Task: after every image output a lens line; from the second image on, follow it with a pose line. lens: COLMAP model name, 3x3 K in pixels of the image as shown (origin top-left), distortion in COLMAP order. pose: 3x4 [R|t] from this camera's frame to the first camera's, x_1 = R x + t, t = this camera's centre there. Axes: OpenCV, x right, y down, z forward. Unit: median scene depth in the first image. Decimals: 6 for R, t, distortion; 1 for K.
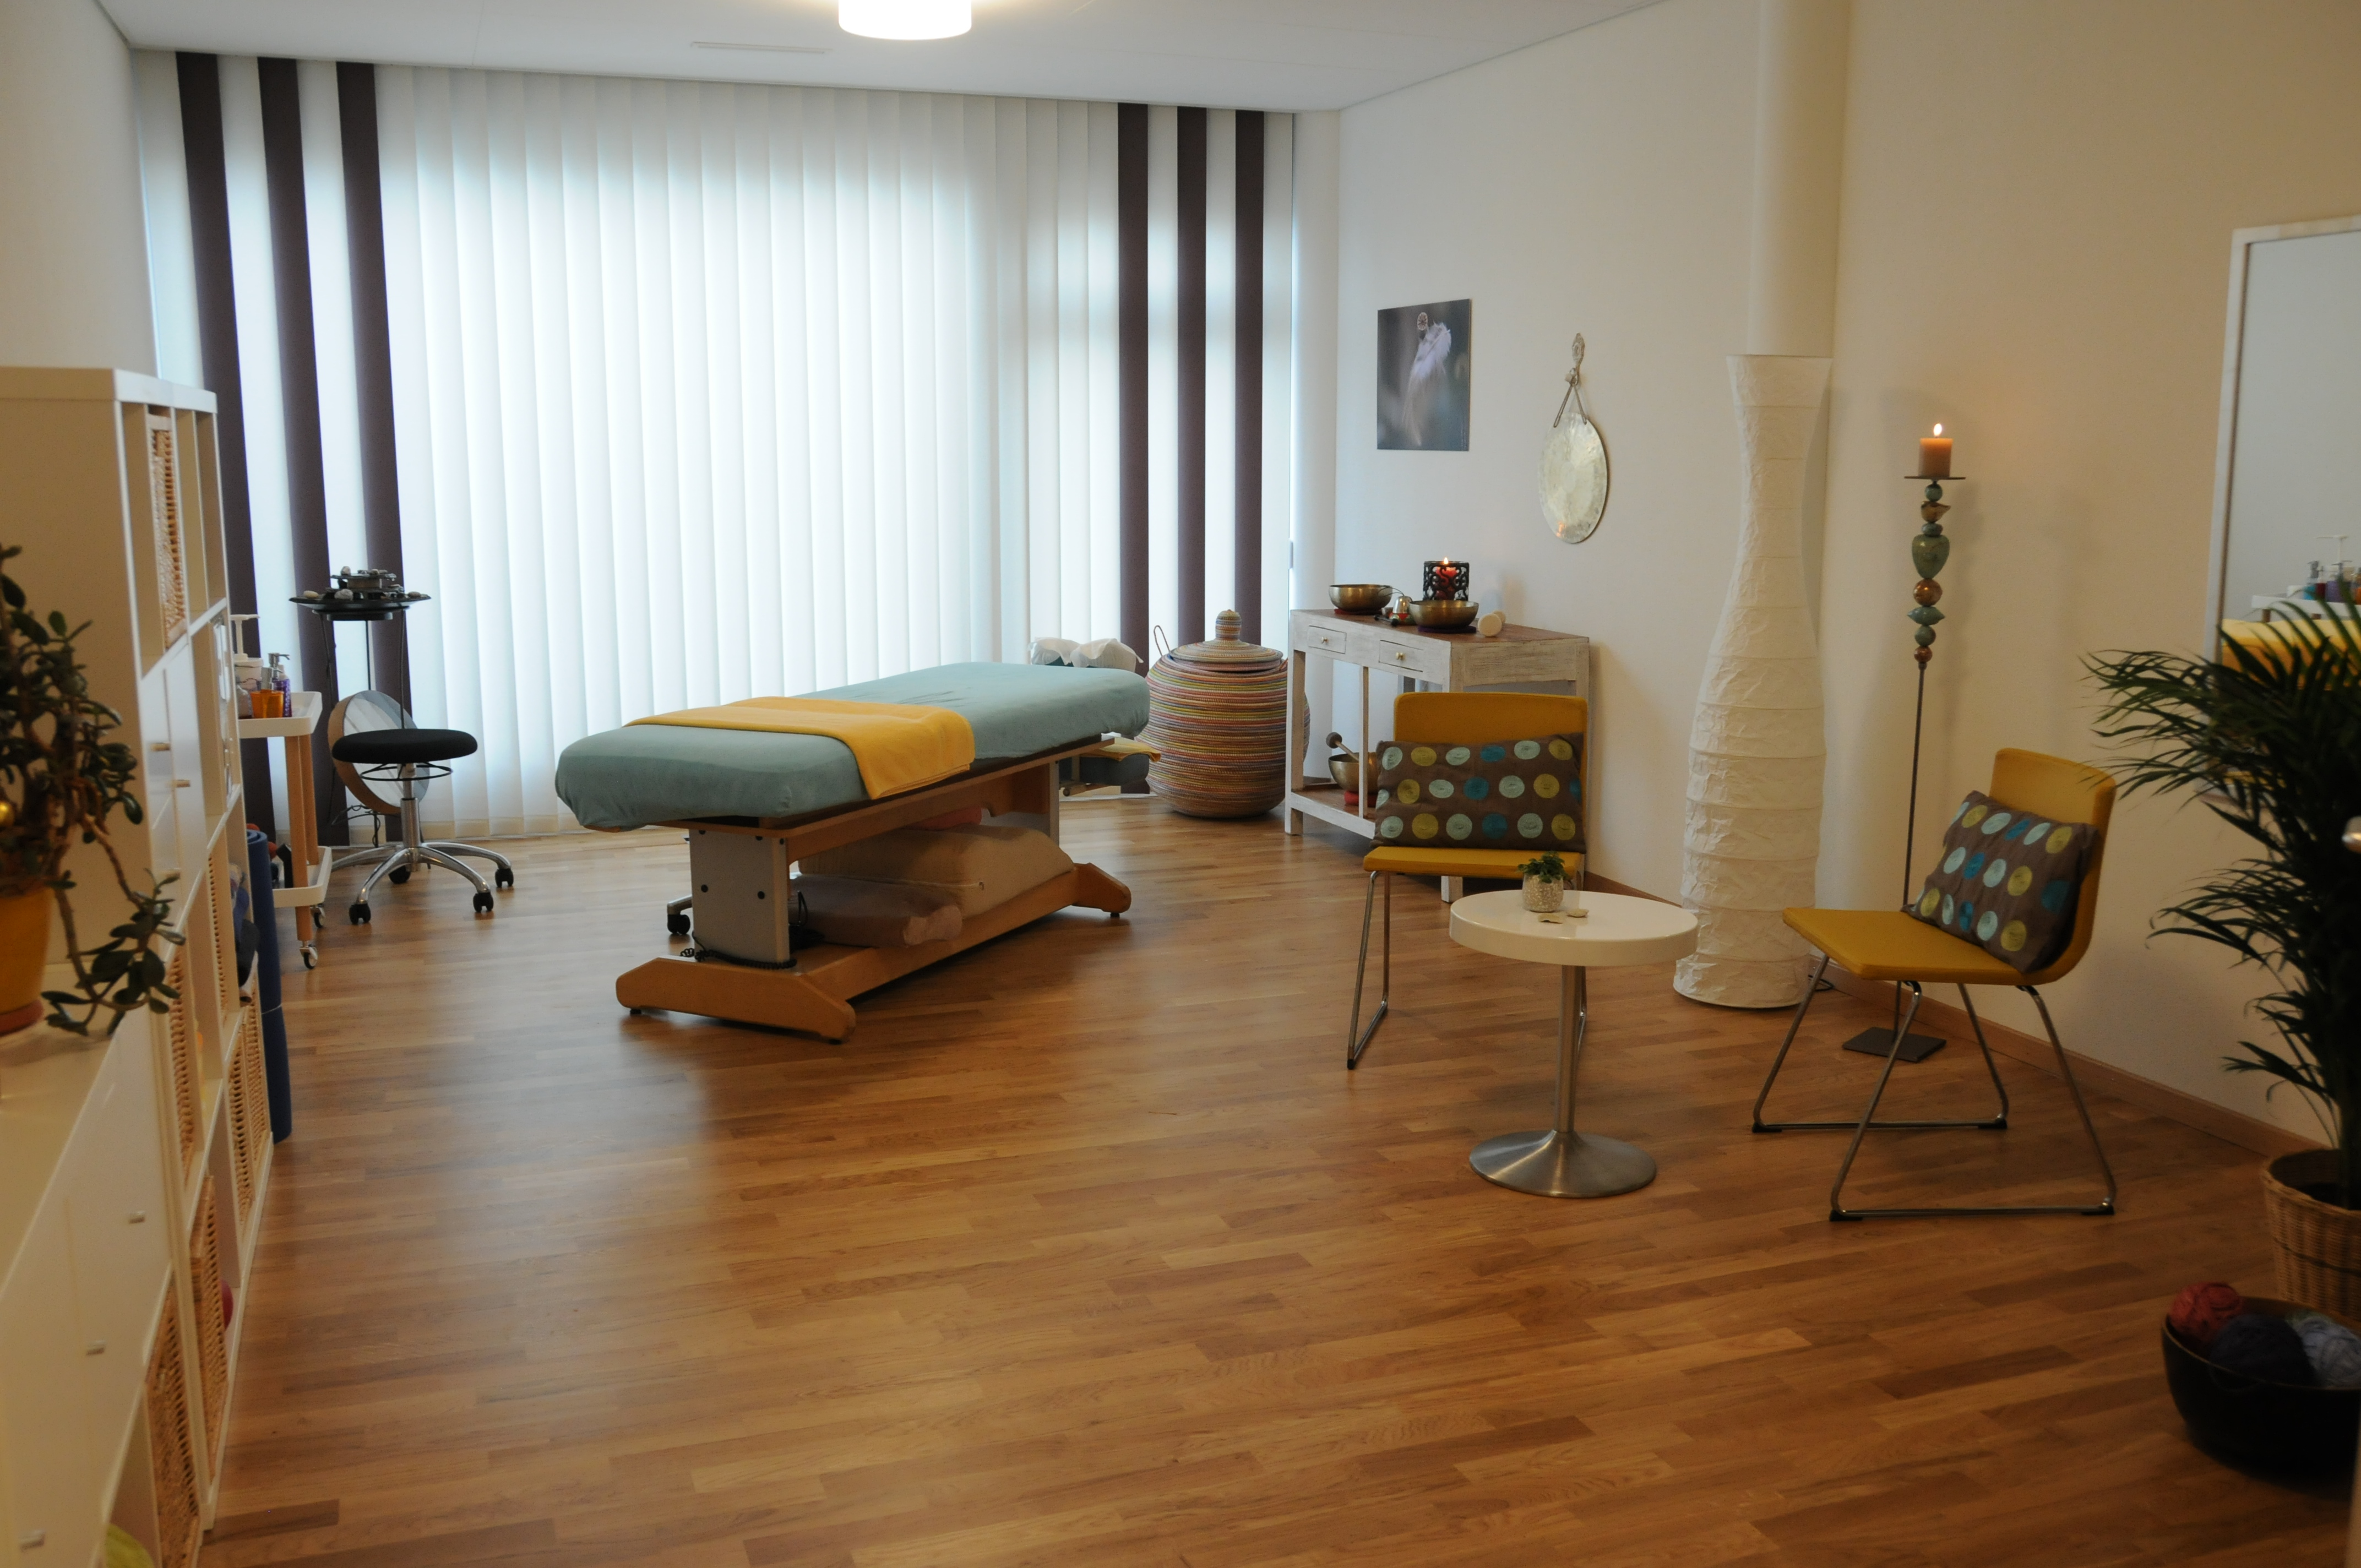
lens RADIAL K [[2086.5, 0, 1183.4], [0, 2086.5, 794.4], [0, 0, 1]] dist [-0.011761, -0.016887]
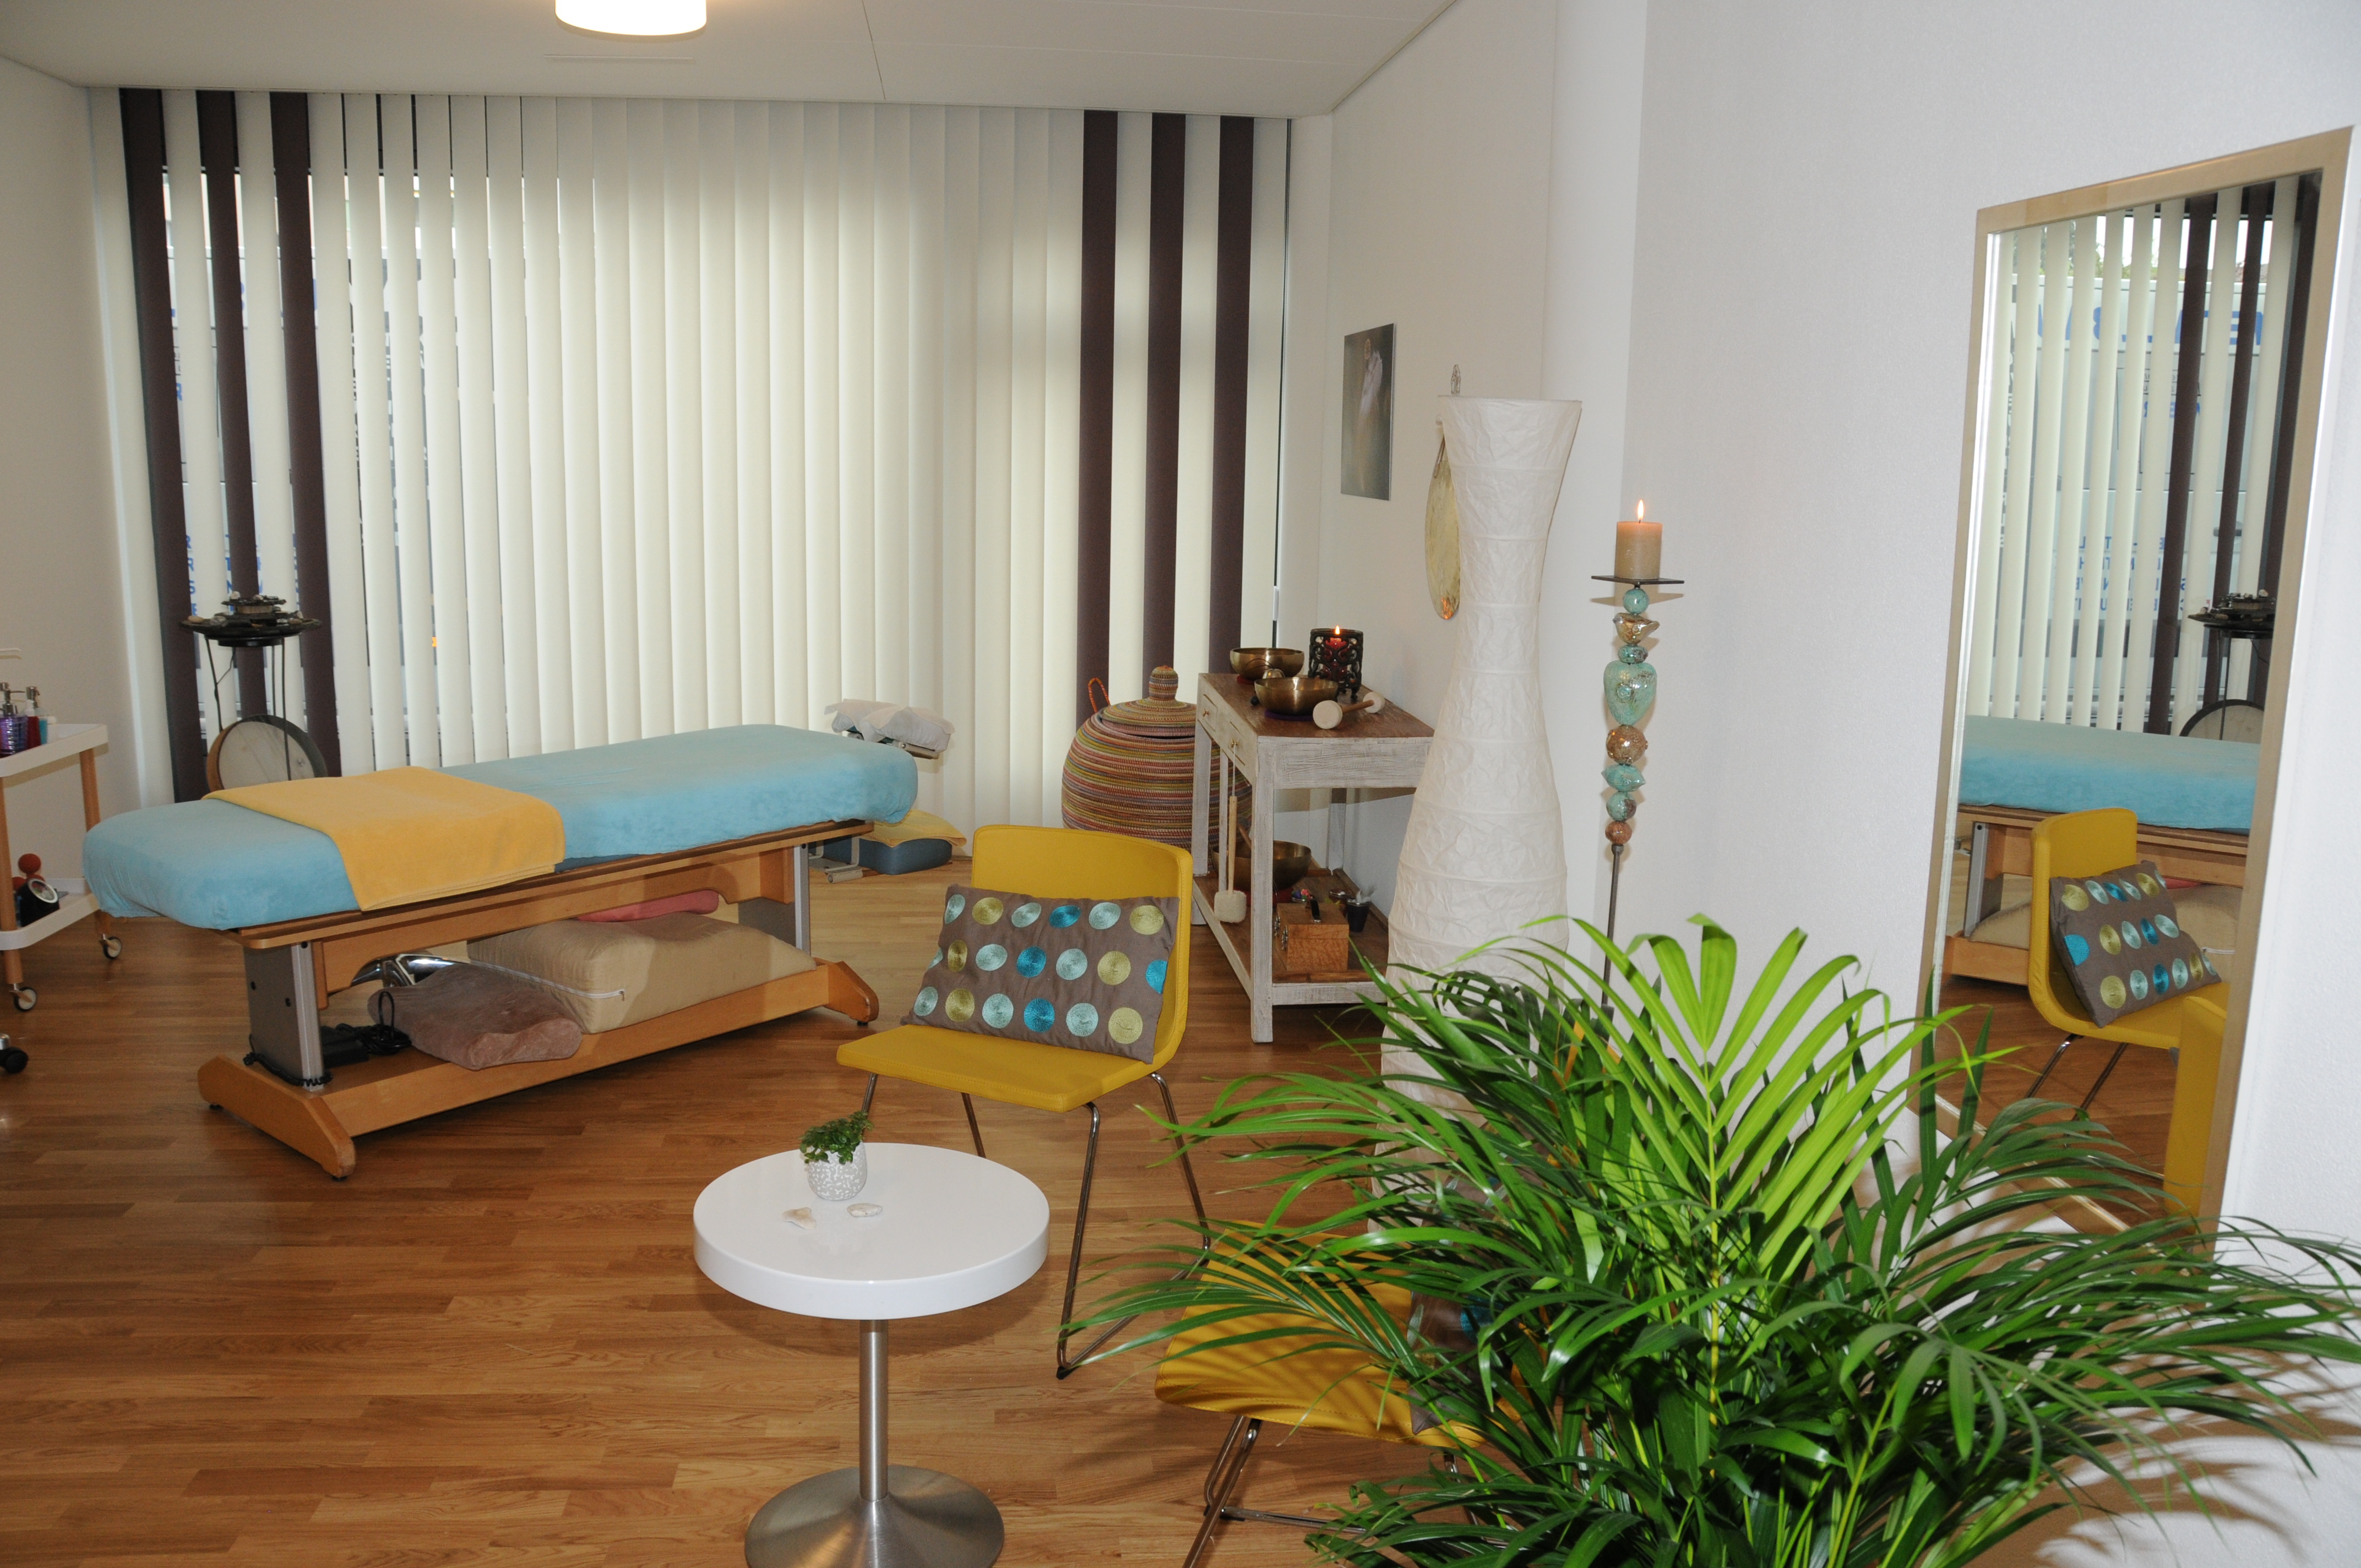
lens RADIAL K [[1808.9, 0, 1175.8], [0, 1808.9, 758.4], [0, 0, 1]] dist [-0.014357, 0.004404]
pose [[0.959614, 0.061808, -0.274446, 0.260070], [-0.060516, 0.998080, 0.013181, -0.062795], [0.274734, 0.003960, 0.961512, 0.260355]]
